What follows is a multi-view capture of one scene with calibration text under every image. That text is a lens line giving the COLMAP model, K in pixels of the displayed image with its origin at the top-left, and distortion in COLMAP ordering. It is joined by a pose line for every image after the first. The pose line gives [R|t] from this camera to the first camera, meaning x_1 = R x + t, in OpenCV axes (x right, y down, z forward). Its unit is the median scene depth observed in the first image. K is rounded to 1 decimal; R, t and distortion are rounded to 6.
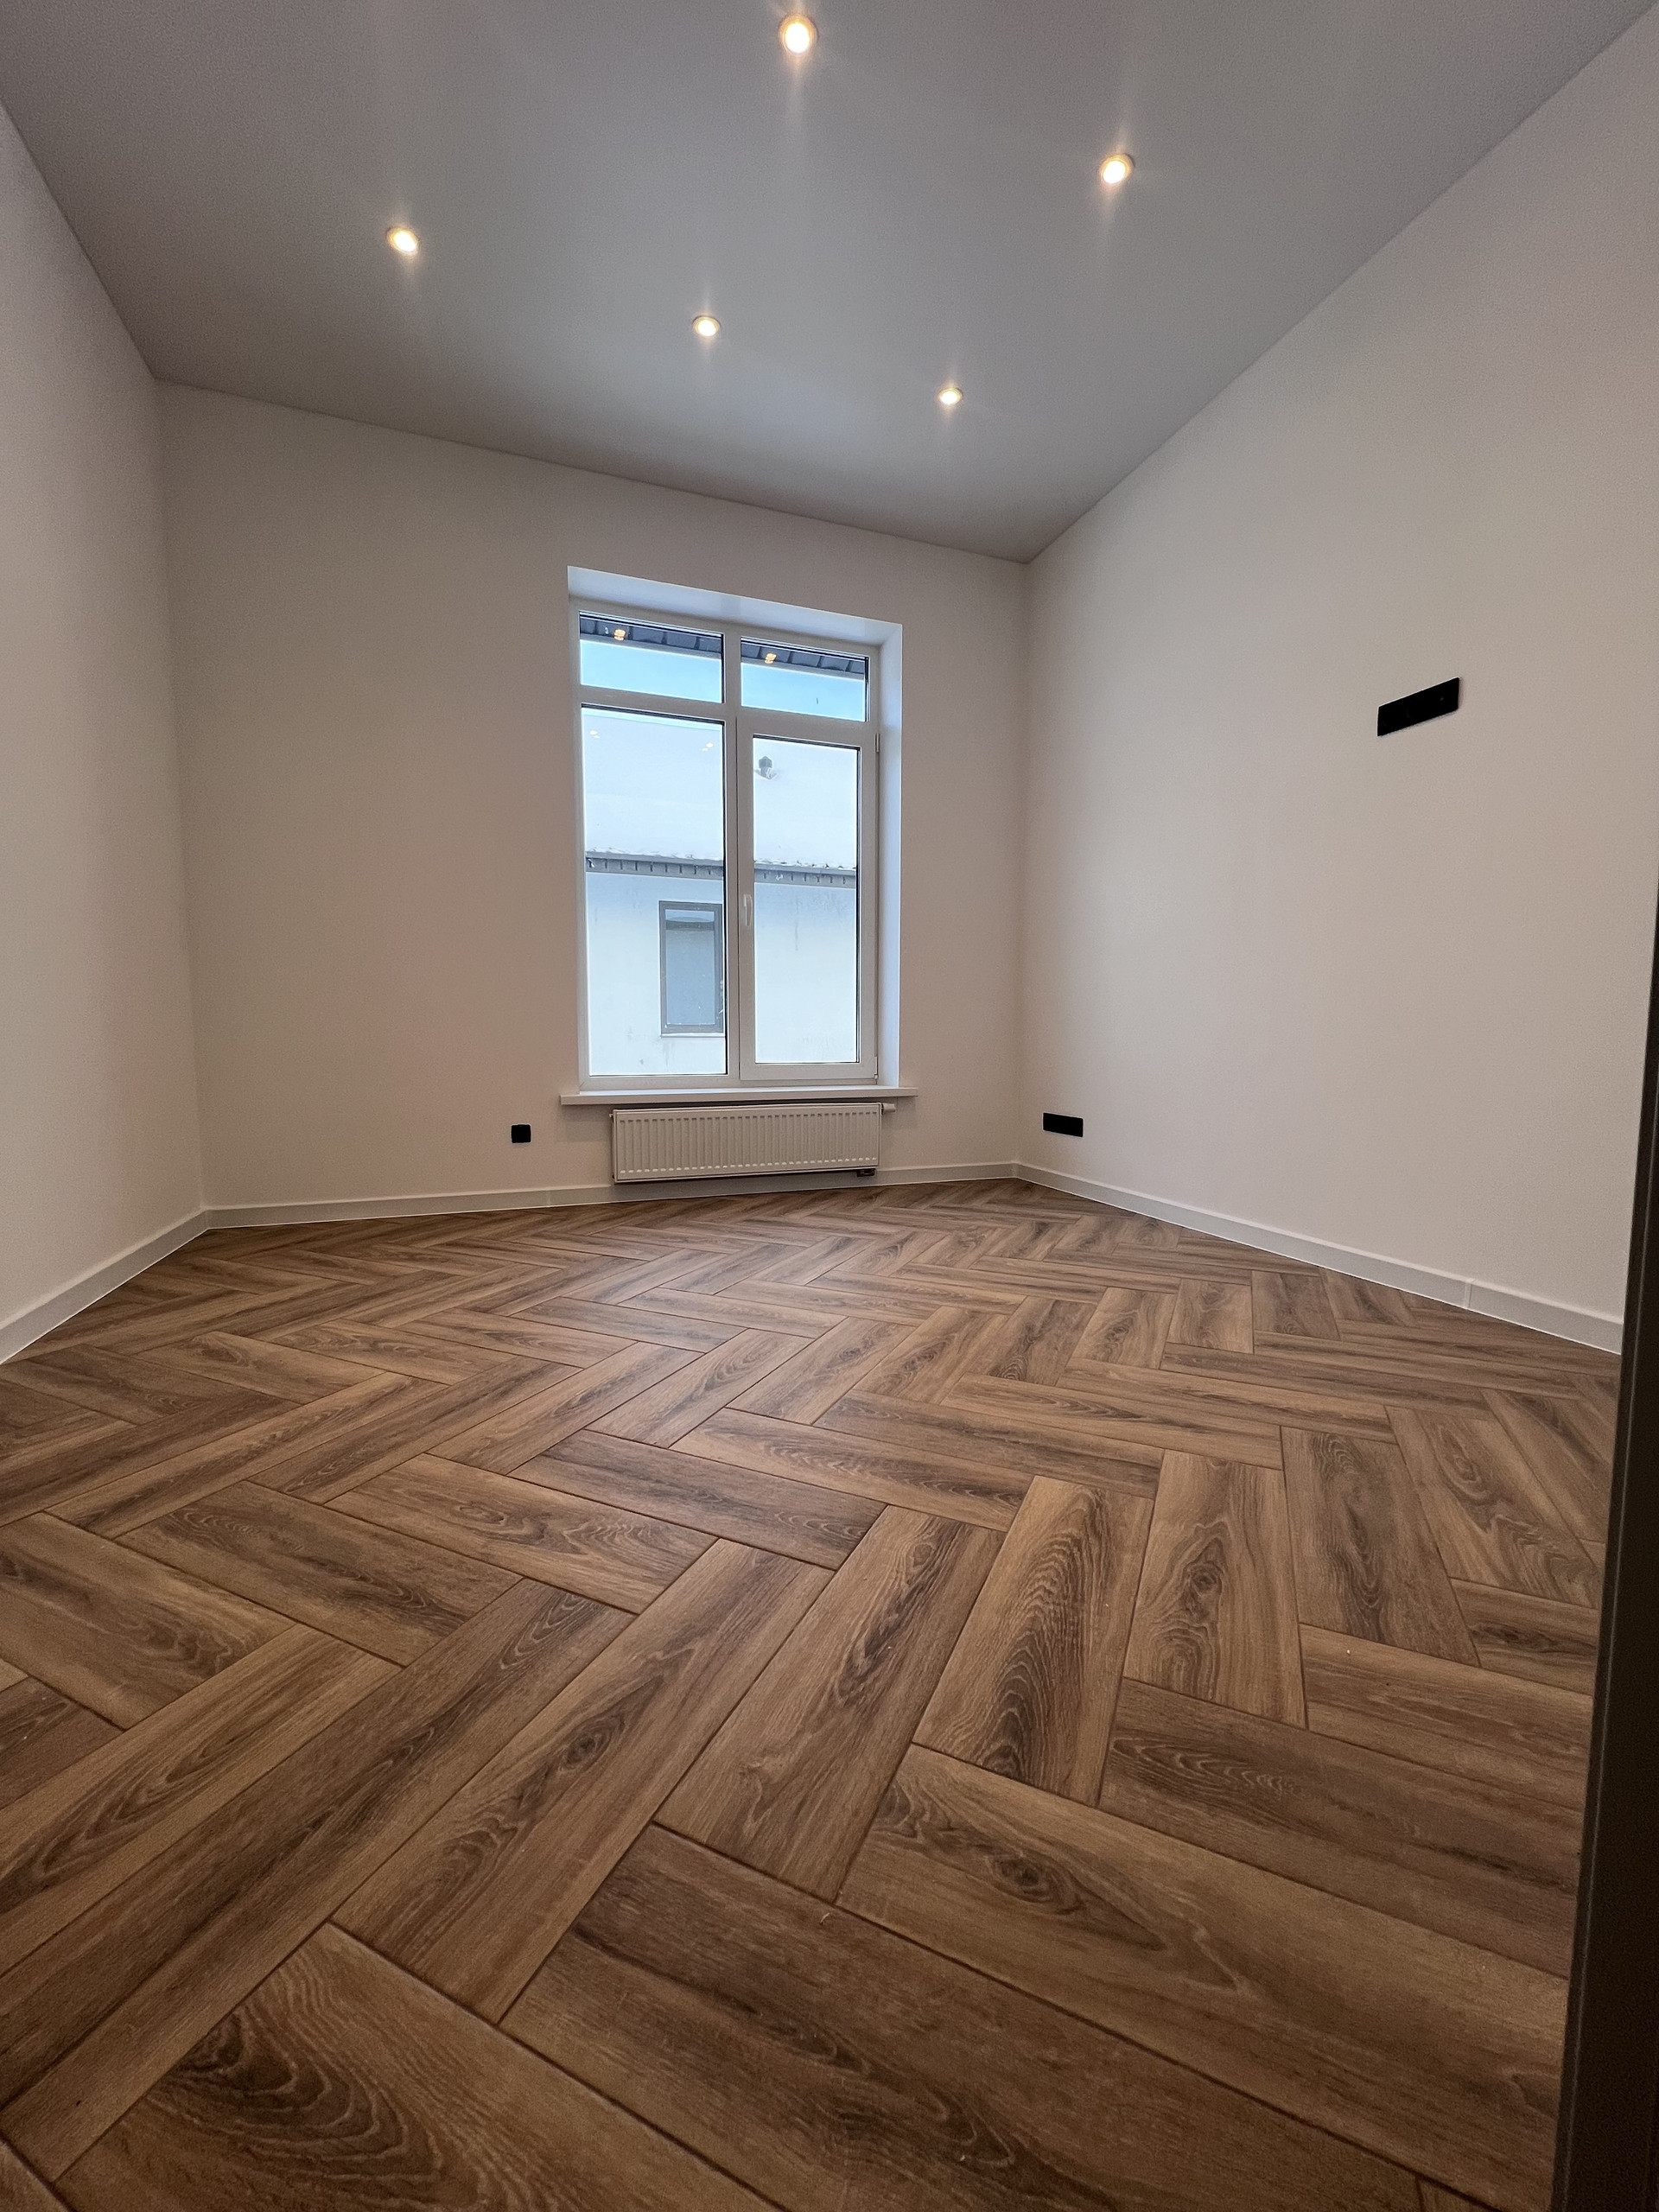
lens RADIAL K [[875.7, 0, 842.1], [0, 875.7, 1099.1], [0, 0, 1]] dist [0.002328, -0.000021]
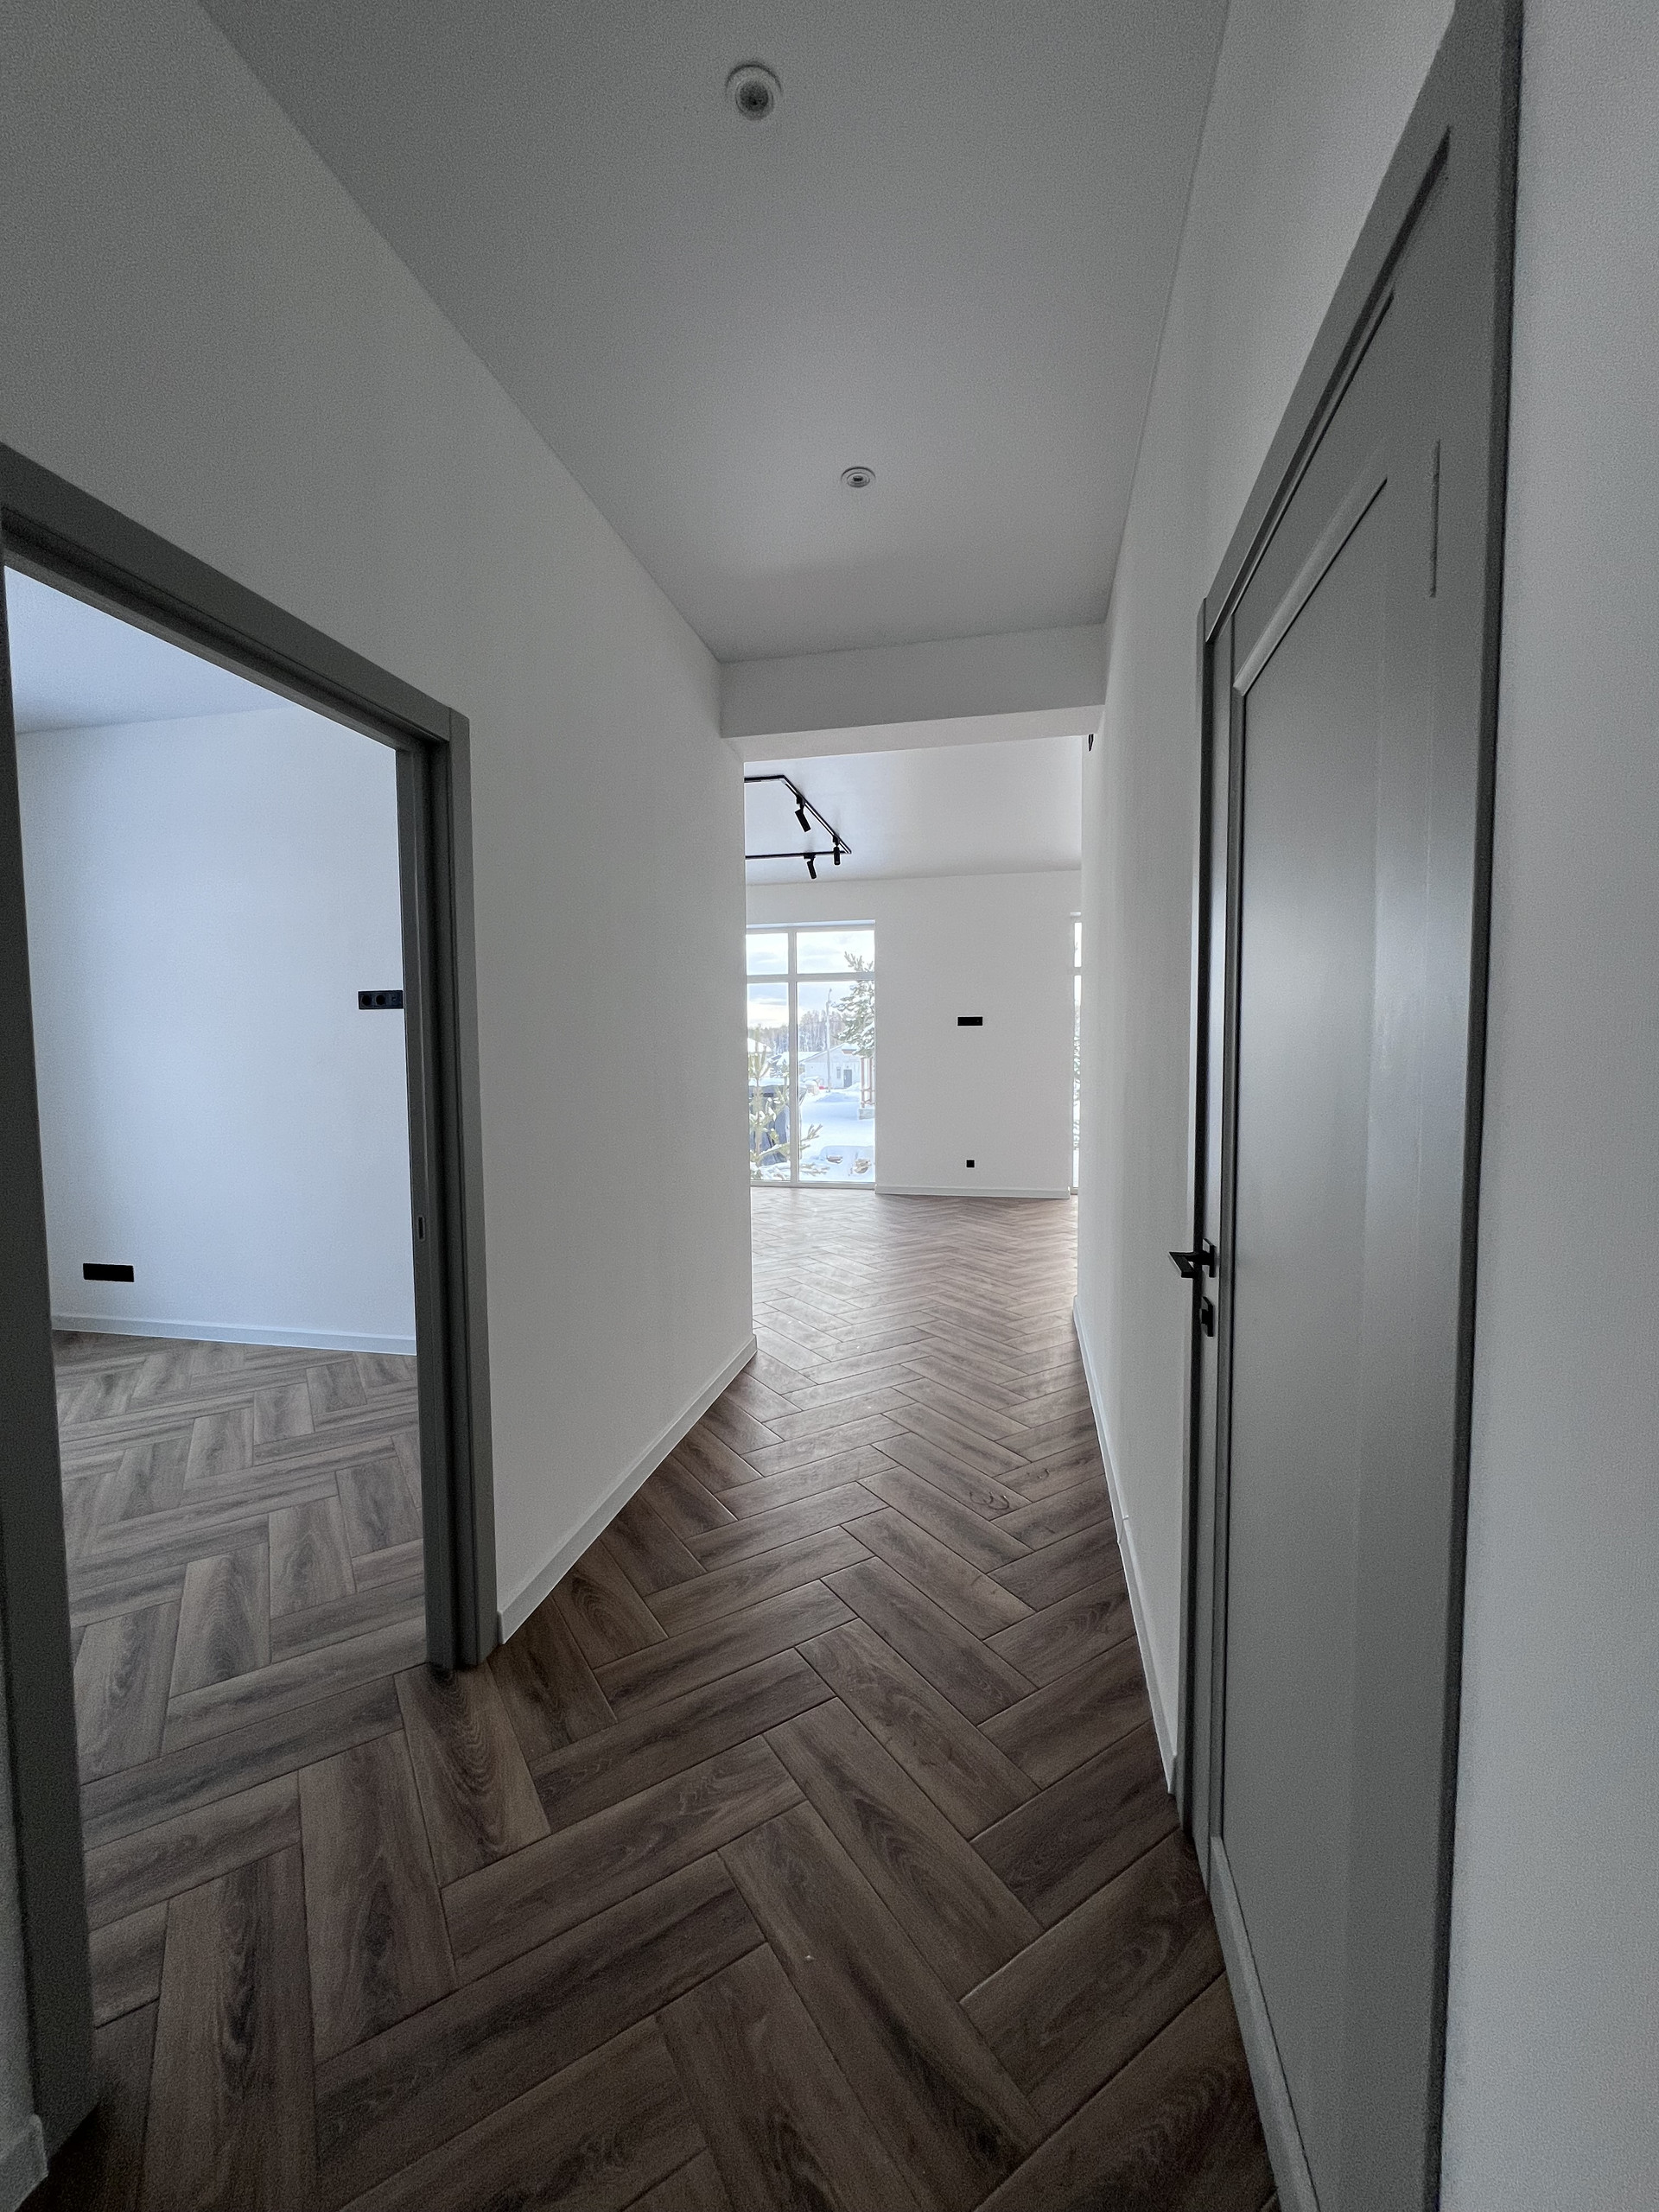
lens RADIAL K [[875.7, 0, 833.0], [0, 875.7, 1112.2], [0, 0, 1]] dist [0.002328, -0.000021]
pose [[0.534201, -0.067083, 0.842691, -0.443007], [0.071967, 0.996836, 0.033732, -0.367321], [-0.842288, 0.042627, 0.537339, -0.903830]]
